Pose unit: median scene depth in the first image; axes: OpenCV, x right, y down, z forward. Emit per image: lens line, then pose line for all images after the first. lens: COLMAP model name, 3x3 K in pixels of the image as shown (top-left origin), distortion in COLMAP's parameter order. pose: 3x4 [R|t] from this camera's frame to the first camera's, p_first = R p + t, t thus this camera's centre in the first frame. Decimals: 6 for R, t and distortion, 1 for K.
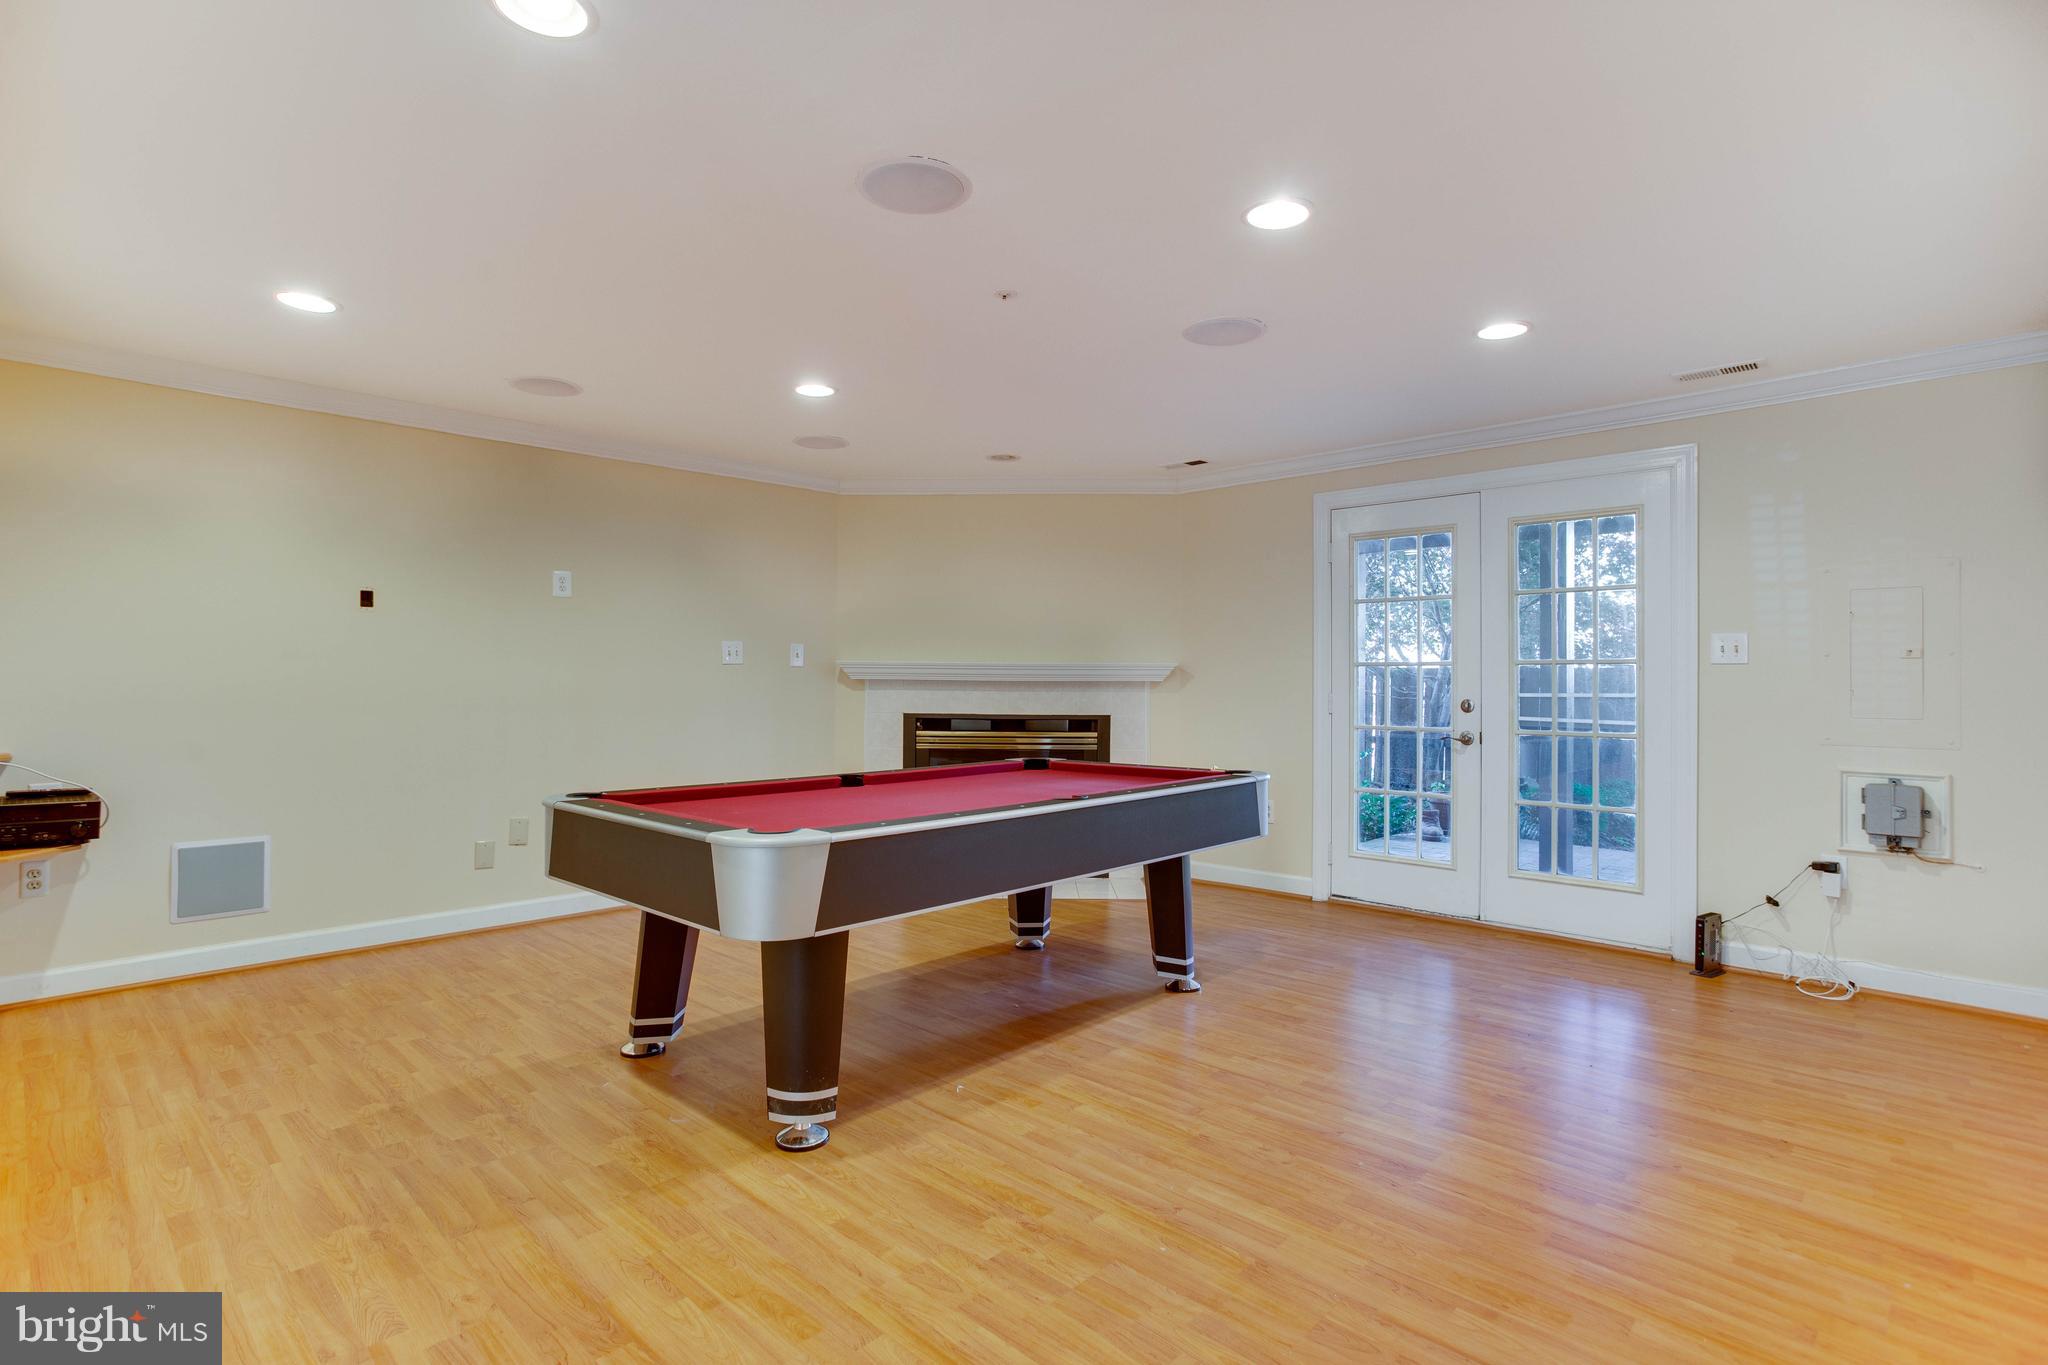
lens RADIAL K [[1010.0, 0, 1022.2], [0, 1010.0, 678.1], [0, 0, 1]] dist [-0.015259, 0.011347]
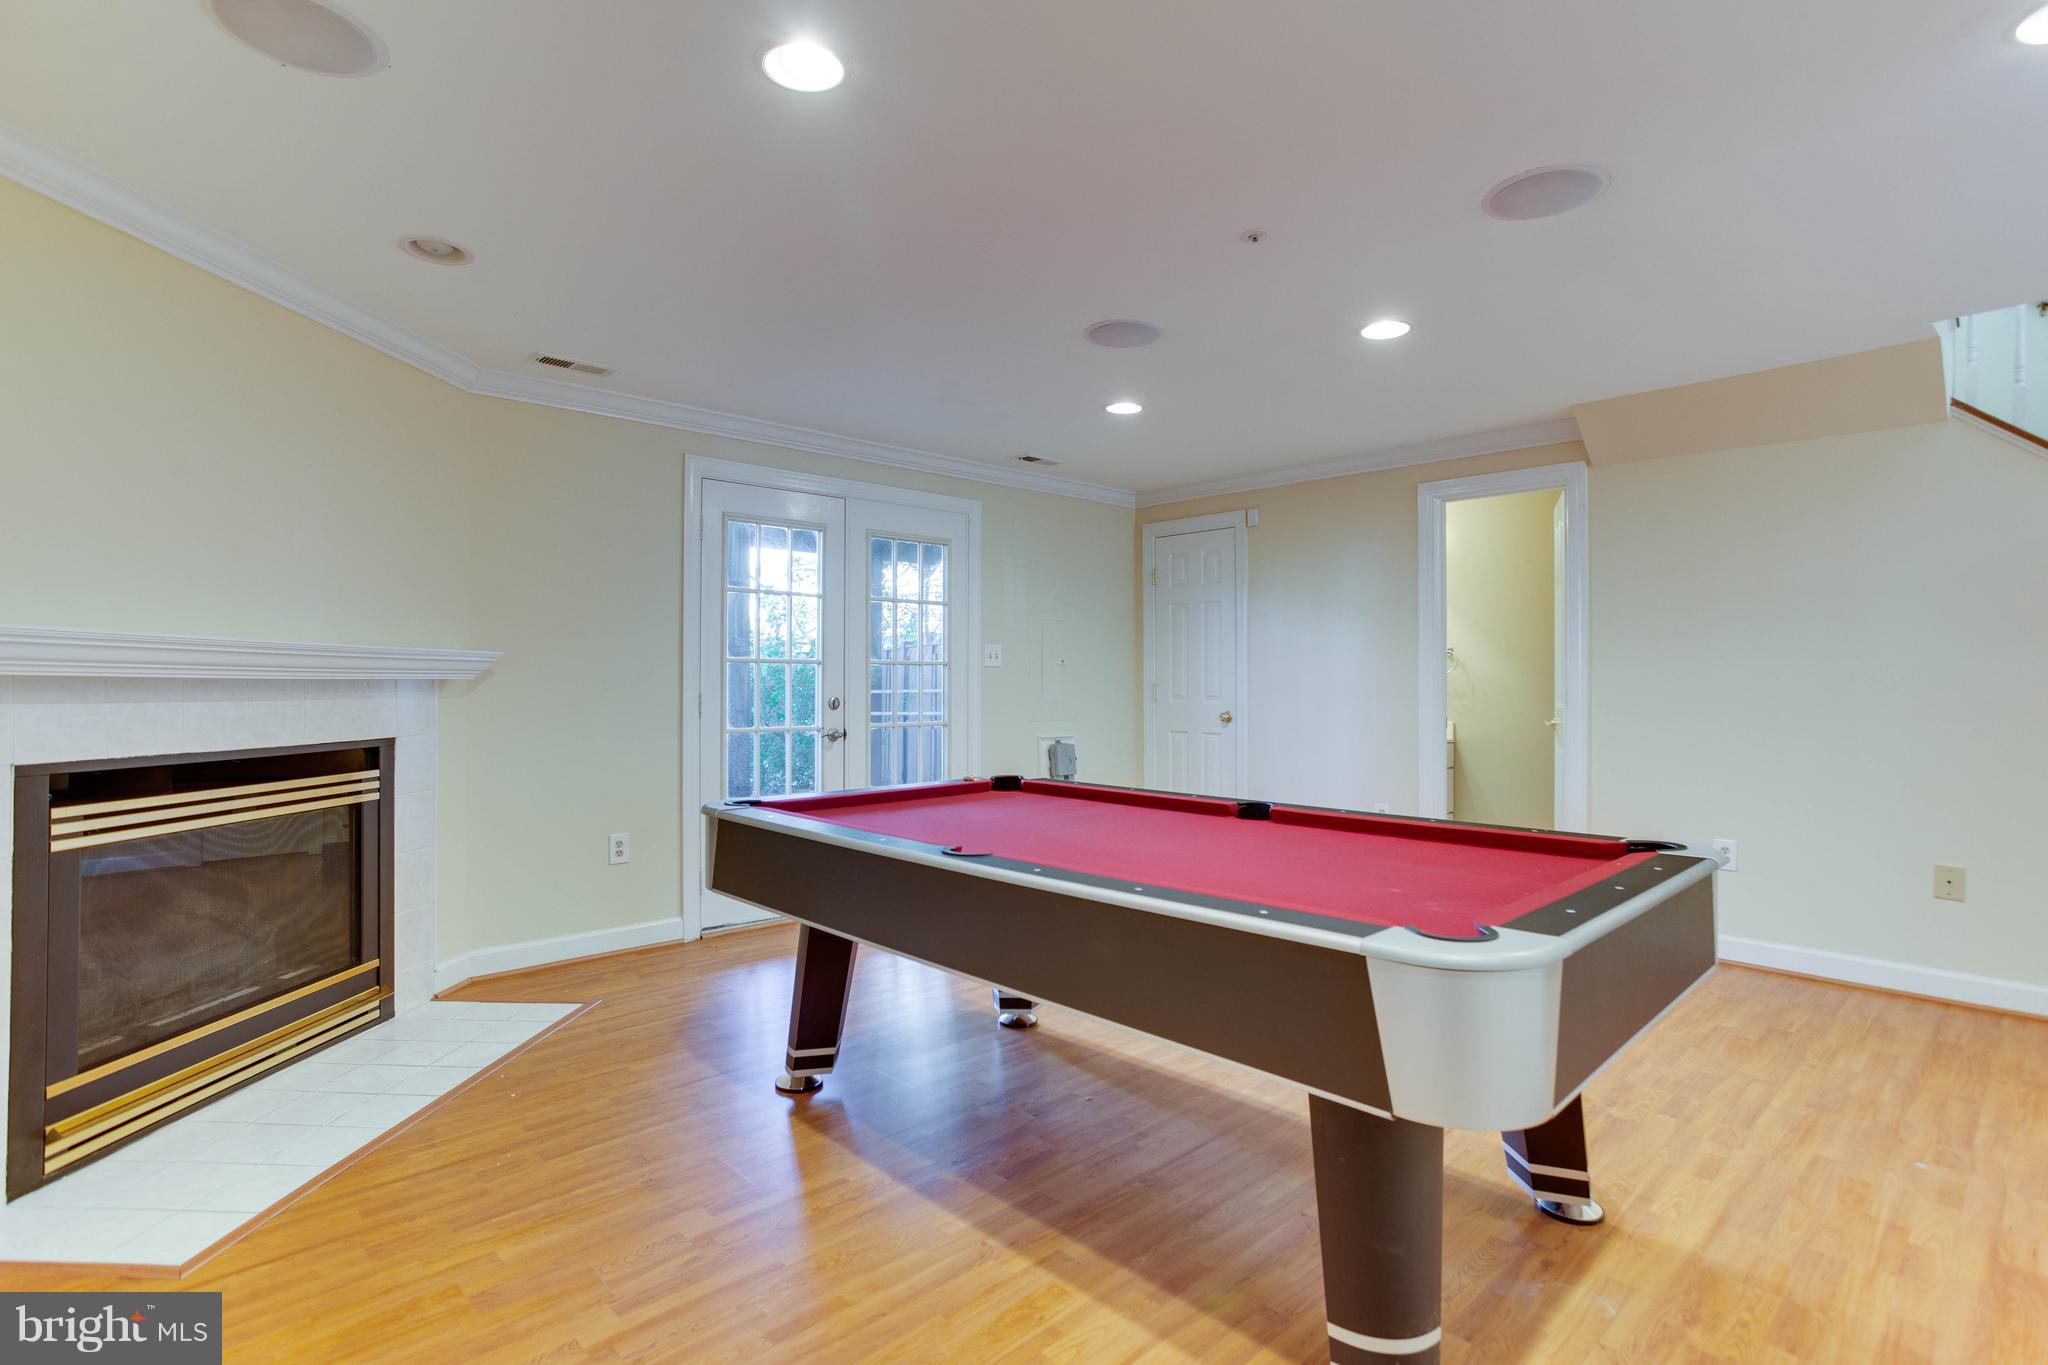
lens RADIAL K [[1010.0, 0, 1017.1], [0, 1010.0, 682.7], [0, 0, 1]] dist [-0.015259, 0.011347]
pose [[0.045239, -0.003268, 0.998971, -0.604101], [-0.003891, 0.999986, 0.003448, 0.001948], [-0.998969, -0.004043, 0.045226, 0.788631]]
